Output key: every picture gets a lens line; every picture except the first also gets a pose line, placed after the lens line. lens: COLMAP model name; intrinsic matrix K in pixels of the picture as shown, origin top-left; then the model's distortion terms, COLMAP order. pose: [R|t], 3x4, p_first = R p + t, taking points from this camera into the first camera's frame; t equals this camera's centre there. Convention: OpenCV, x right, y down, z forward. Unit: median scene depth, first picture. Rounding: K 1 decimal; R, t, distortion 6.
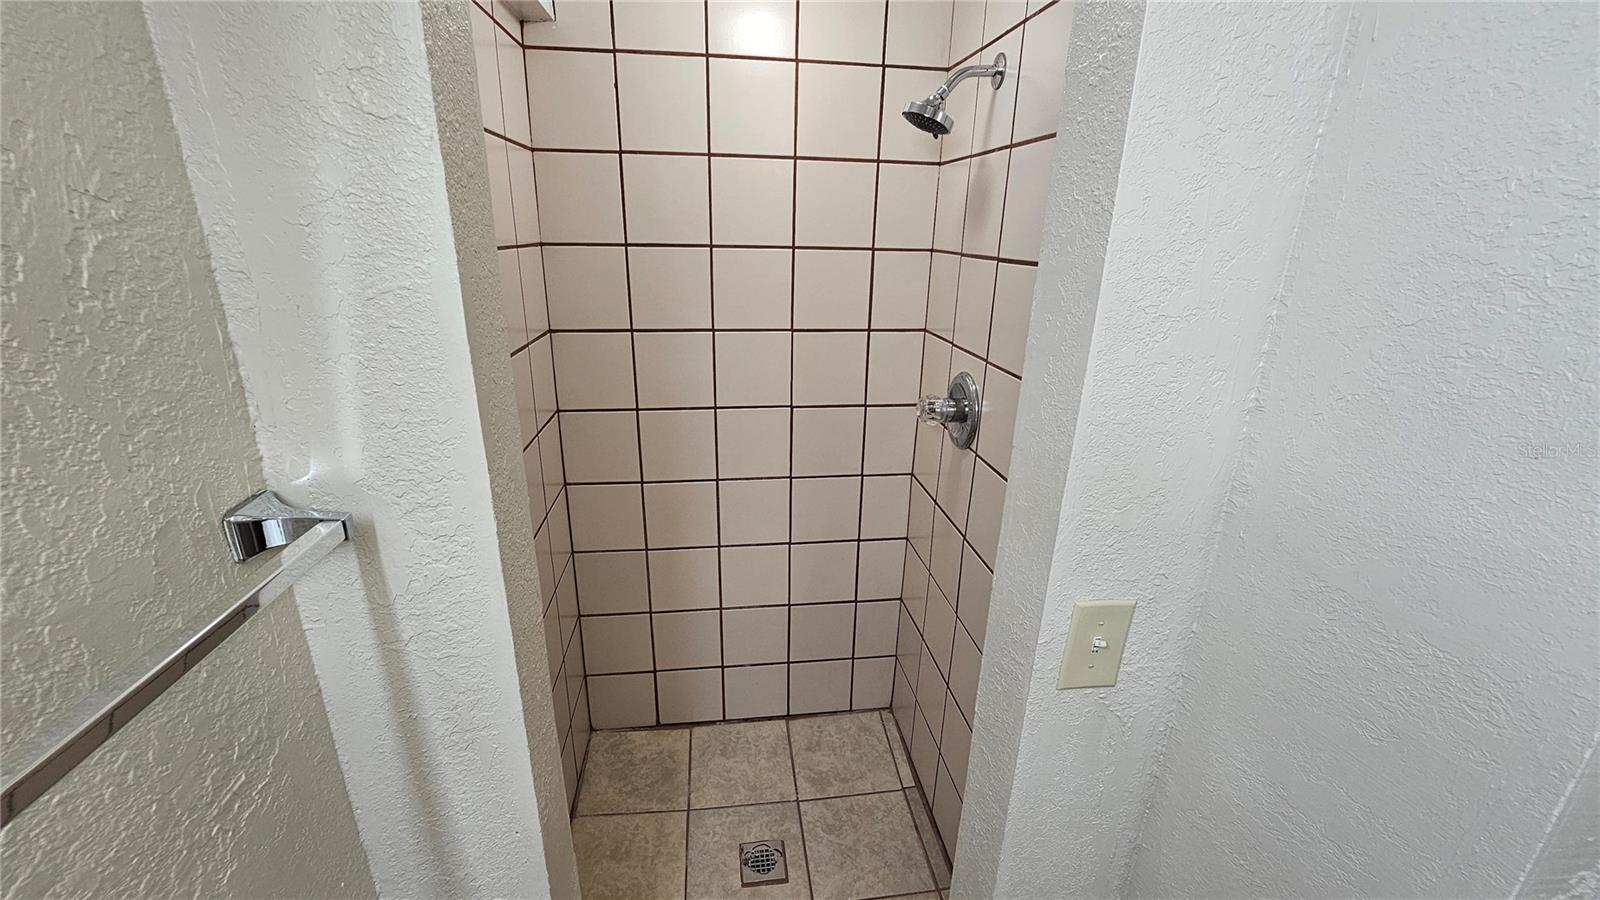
lens RADIAL K [[654.4, 0, 800.5], [0, 654.4, 450.7], [0, 0, 1]] dist [-0.006246, 0.002348]
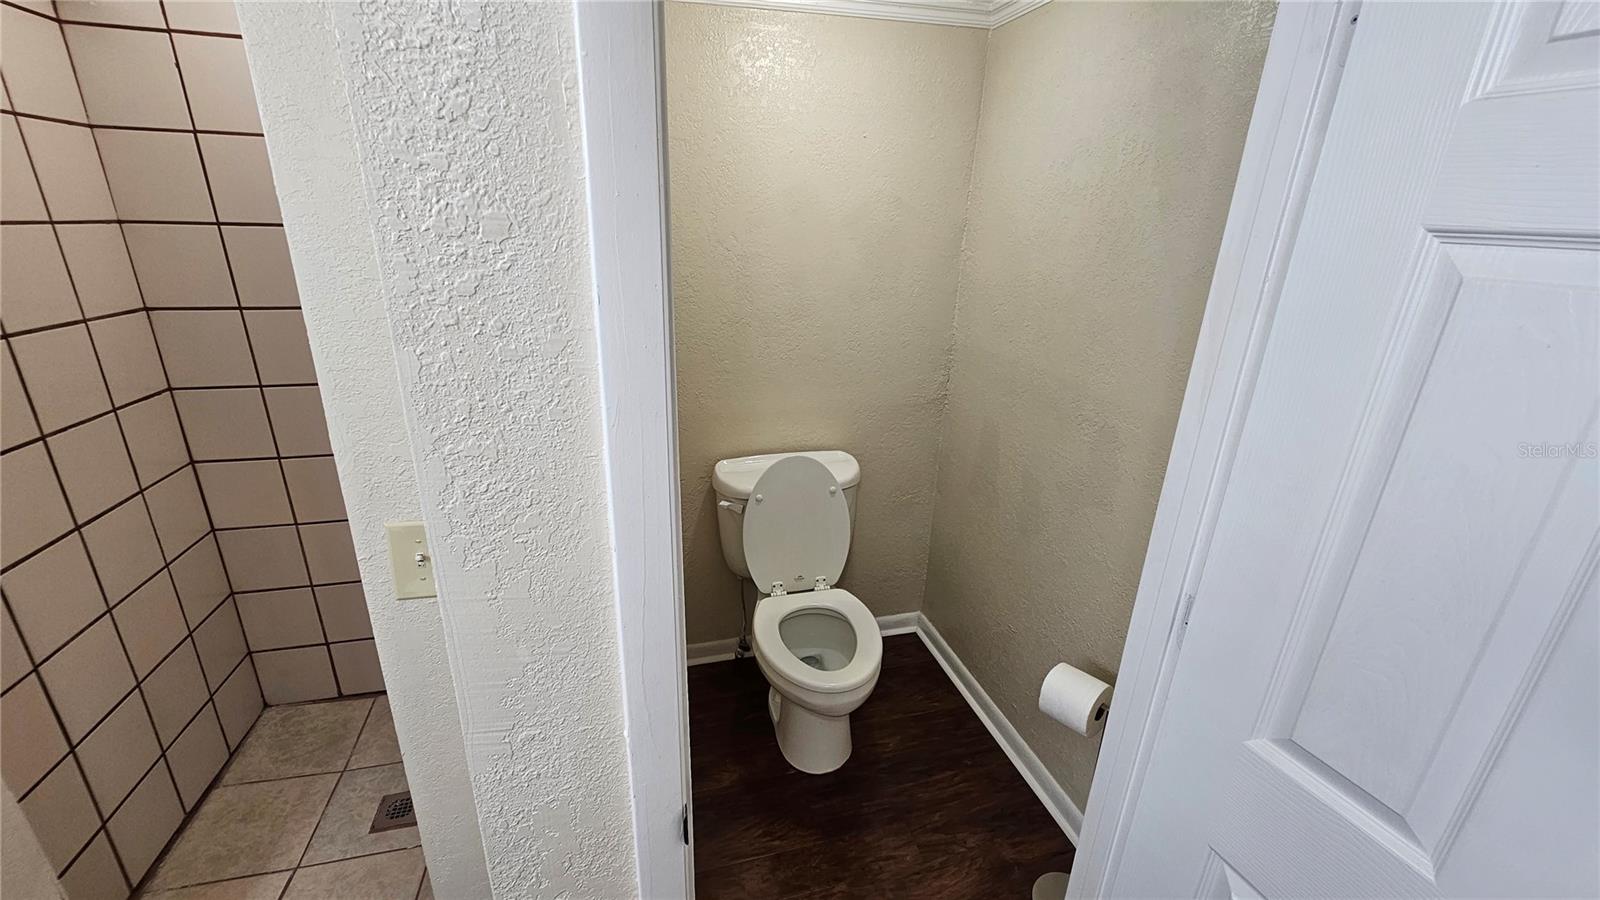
lens RADIAL K [[654.4, 0, 796.2], [0, 654.4, 449.6], [0, 0, 1]] dist [-0.006246, 0.002348]
pose [[0.991200, -0.035071, 0.127643, 0.436936], [0.032732, 0.999256, 0.020379, 0.041860], [-0.128263, -0.016022, 0.991611, -0.116629]]
